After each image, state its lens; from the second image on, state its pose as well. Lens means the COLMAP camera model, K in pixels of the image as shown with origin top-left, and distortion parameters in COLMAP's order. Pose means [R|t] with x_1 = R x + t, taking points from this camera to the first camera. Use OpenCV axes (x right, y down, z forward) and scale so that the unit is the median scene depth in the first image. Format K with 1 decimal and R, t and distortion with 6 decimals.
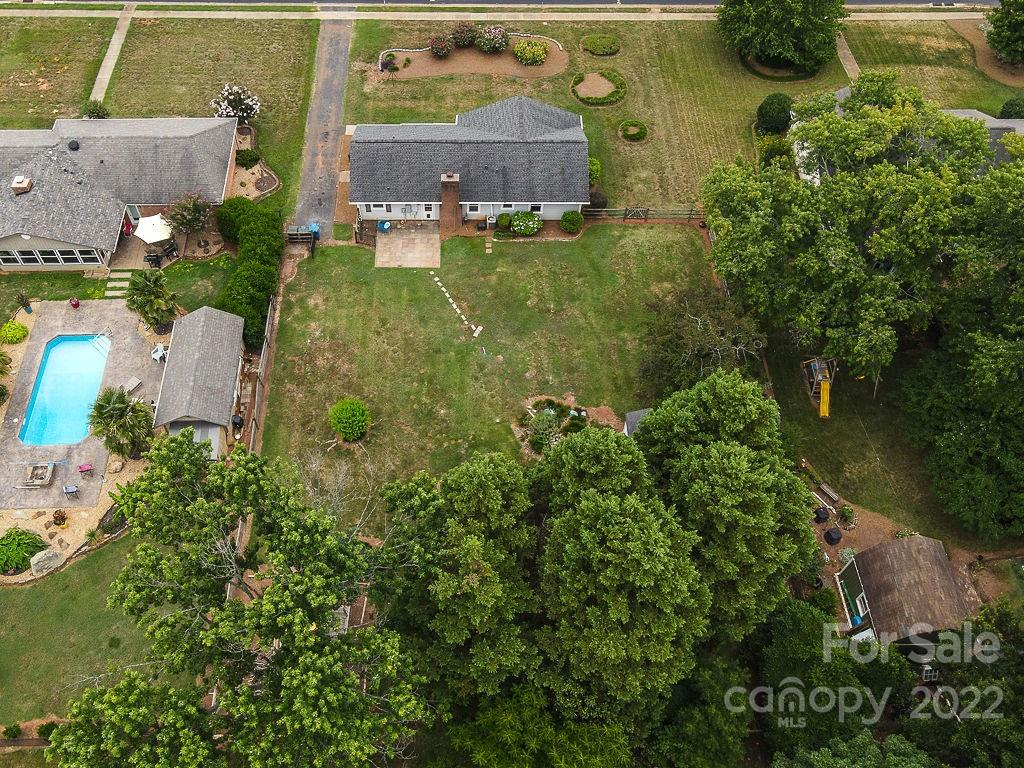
lens RADIAL K [[884.7, 0, 466.5], [0, 884.7, 360.1], [0, 0, 1]] dist [0.006099, 0.018677]
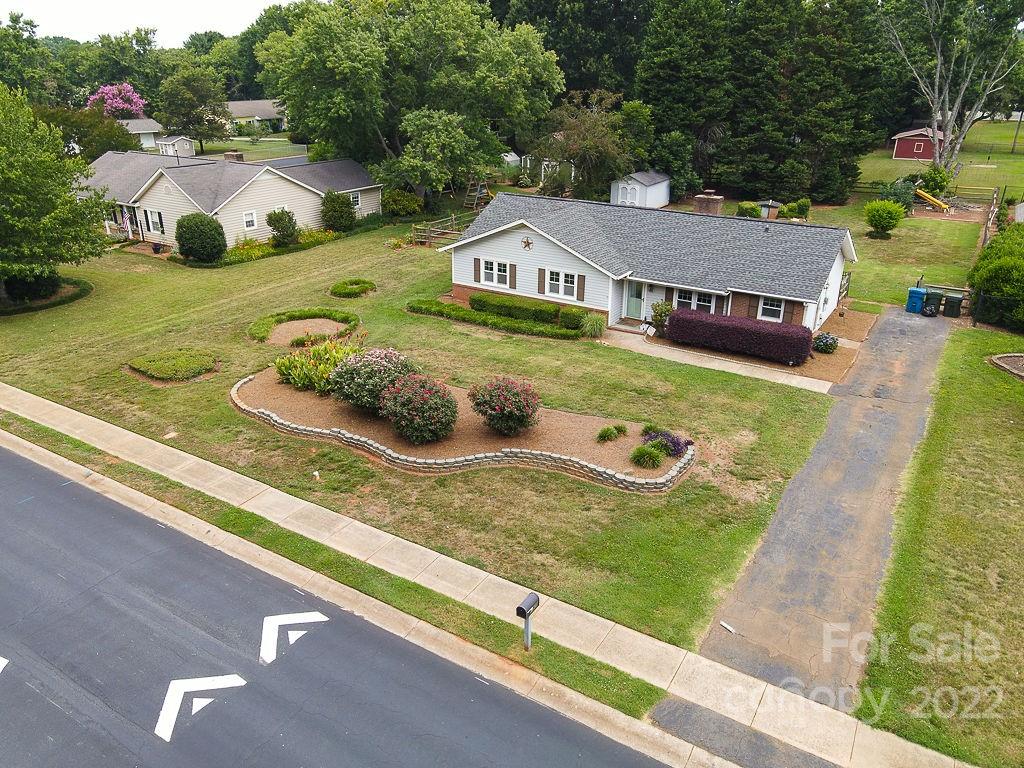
lens RADIAL K [[747.5, 0, 507.6], [0, 747.5, 382.4], [0, 0, 1]] dist [0.008684, 0.014858]
pose [[-0.837332, -0.218835, 0.500986, -0.208986], [0.442413, 0.267106, 0.856110, -0.724142], [-0.321163, 0.938491, -0.126841, 1.215048]]
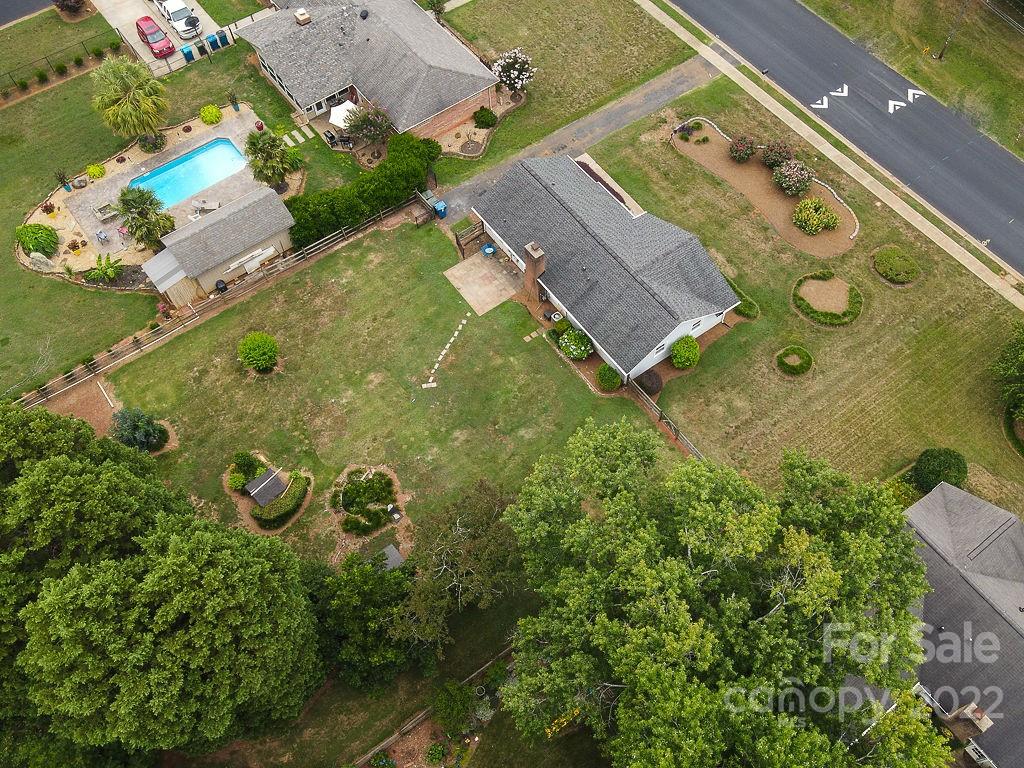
lens RADIAL K [[838.5, 0, 541.1], [0, 838.5, 421.3], [0, 0, 1]] dist [0.008076, 0.013080]
pose [[0.589249, 0.705304, -0.394122, 0.438823], [-0.652581, 0.703076, 0.282528, -0.317995], [0.476366, 0.090717, 0.874555, 0.239647]]
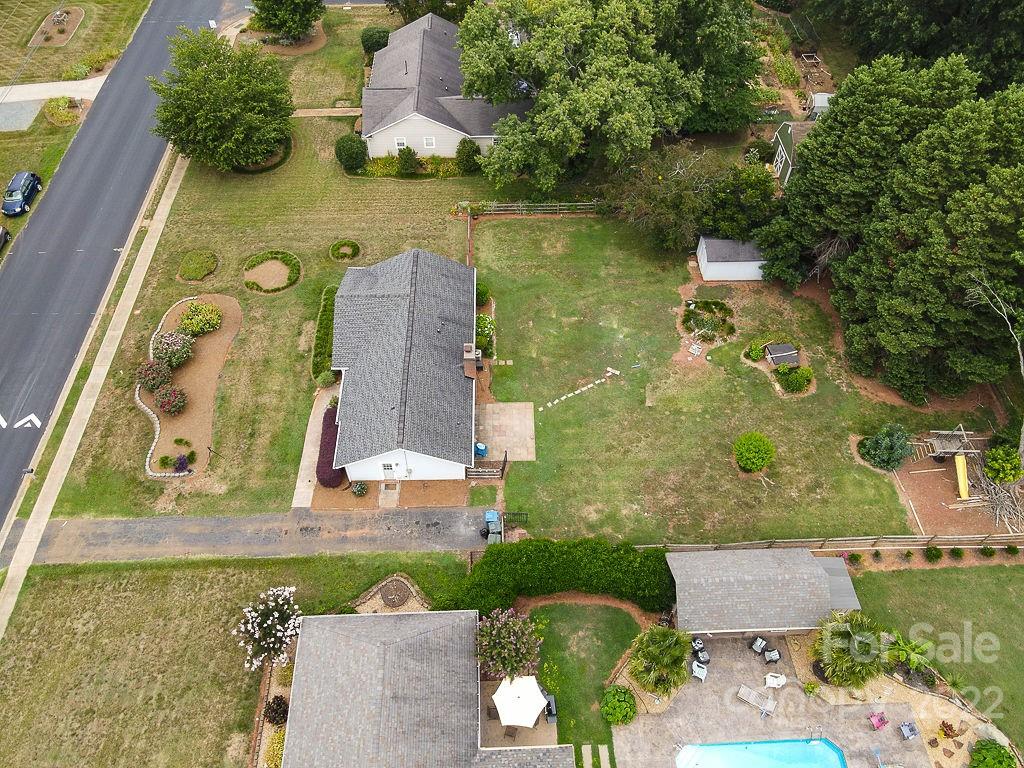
lens RADIAL K [[747.5, 0, 507.6], [0, 747.5, 382.4], [0, 0, 1]] dist [0.008684, 0.014858]
pose [[-0.015041, -0.792745, 0.609368, -0.496023], [0.812824, 0.345230, 0.469184, -0.504562], [-0.582315, 0.502366, 0.639170, 0.474685]]
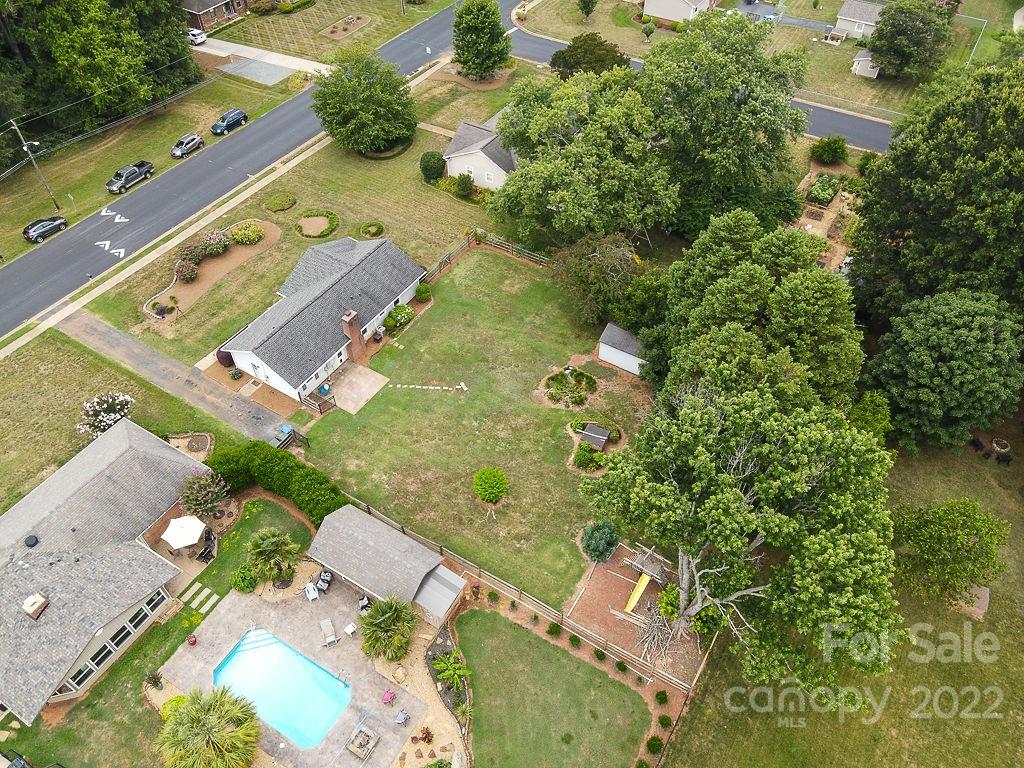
lens RADIAL K [[747.5, 0, 507.6], [0, 747.5, 382.4], [0, 0, 1]] dist [0.008684, 0.014858]
pose [[0.540744, -0.629739, 0.557696, -0.495819], [0.689084, 0.711866, 0.135687, -0.126525], [-0.482452, 0.310927, 0.818880, 0.100897]]
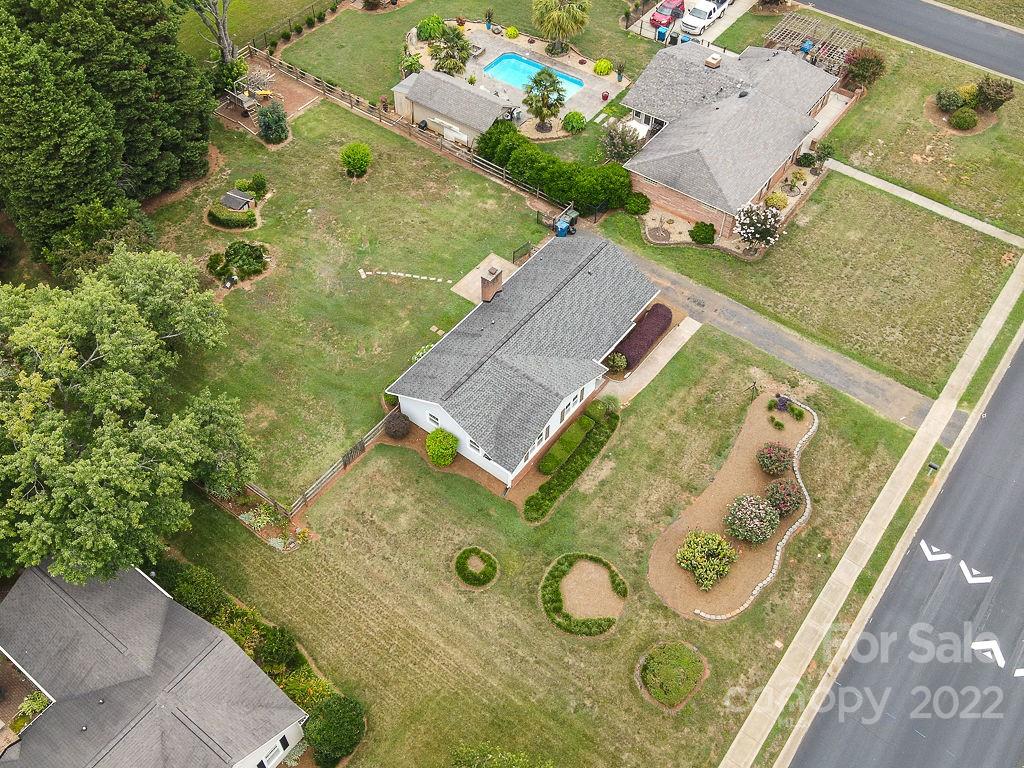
lens RADIAL K [[926.1, 0, 479.2], [0, 926.1, 383.9], [0, 0, 1]] dist [-0.011652, 0.022775]
pose [[-0.625568, 0.607226, -0.489839, 0.496321], [-0.633964, -0.029715, 0.772792, -0.887565], [0.454704, 0.793973, 0.403548, 0.673002]]
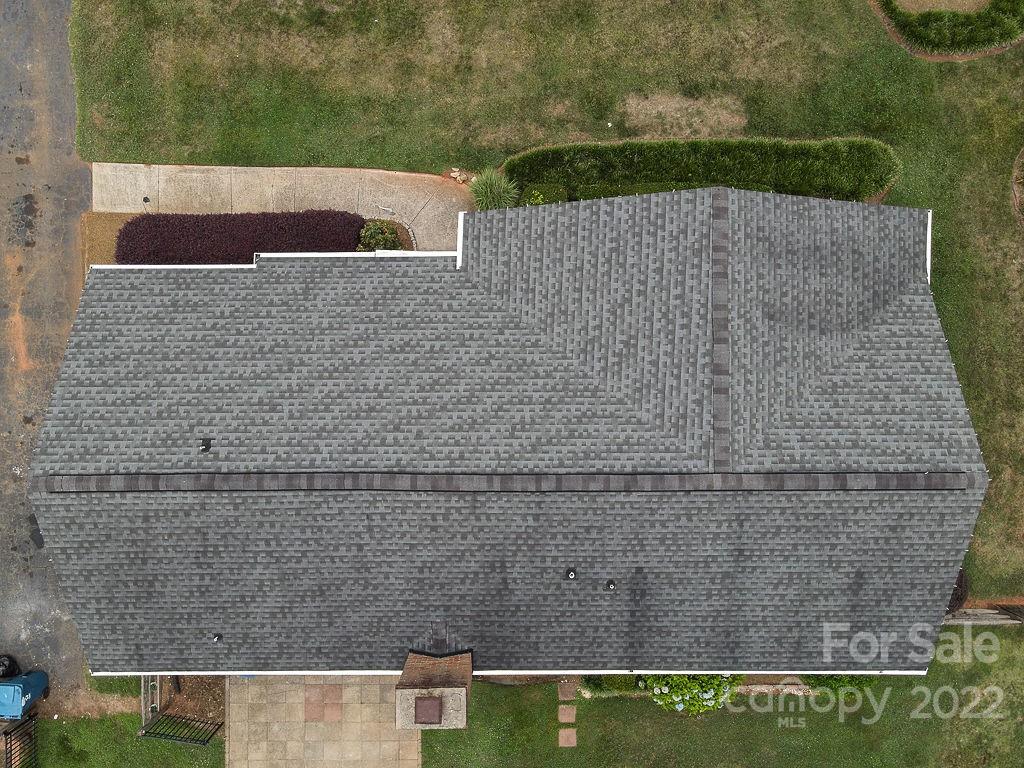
lens RADIAL K [[747.5, 0, 507.6], [0, 747.5, 382.4], [0, 0, 1]] dist [0.008684, 0.014858]
pose [[0.999982, -0.000451, -0.005965, 0.004669], [0.003790, 0.819317, 0.573328, -0.387931], [0.004628, -0.573341, 0.819304, 0.838807]]
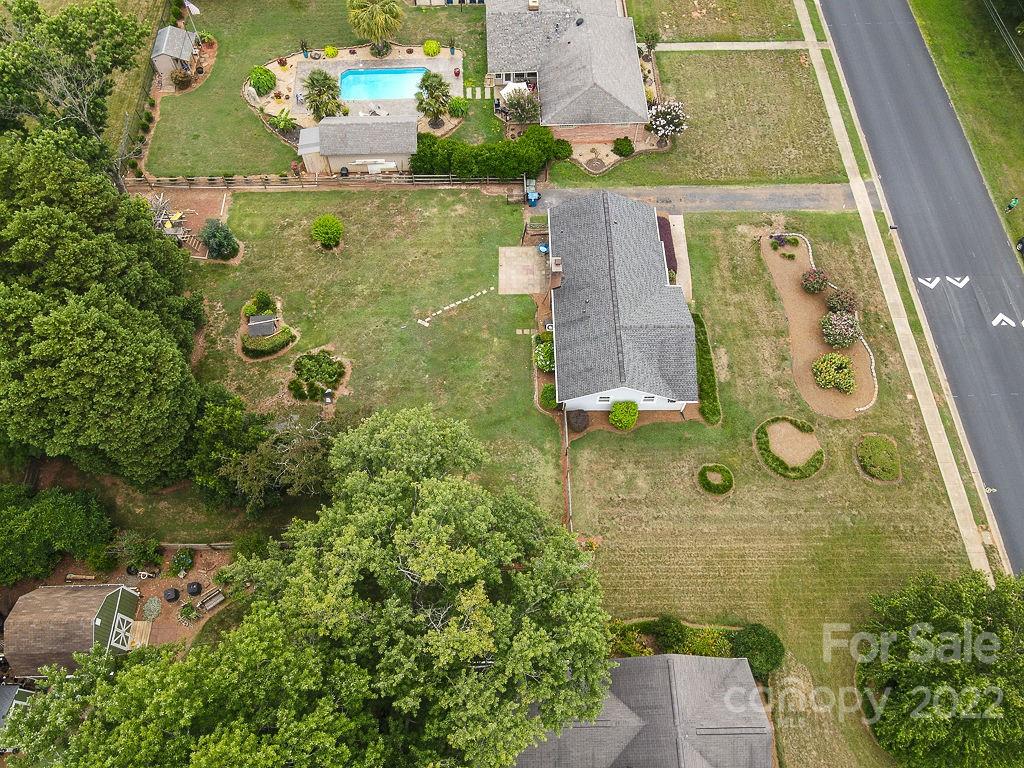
lens RADIAL K [[727.5, 0, 500.4], [0, 727.5, 387.0], [0, 0, 1]] dist [0.010372, 0.001212]
pose [[0.001457, 0.879084, -0.476665, 0.488504], [-0.811176, 0.279793, 0.513526, -0.524107], [0.584800, 0.385911, 0.713499, 0.393850]]
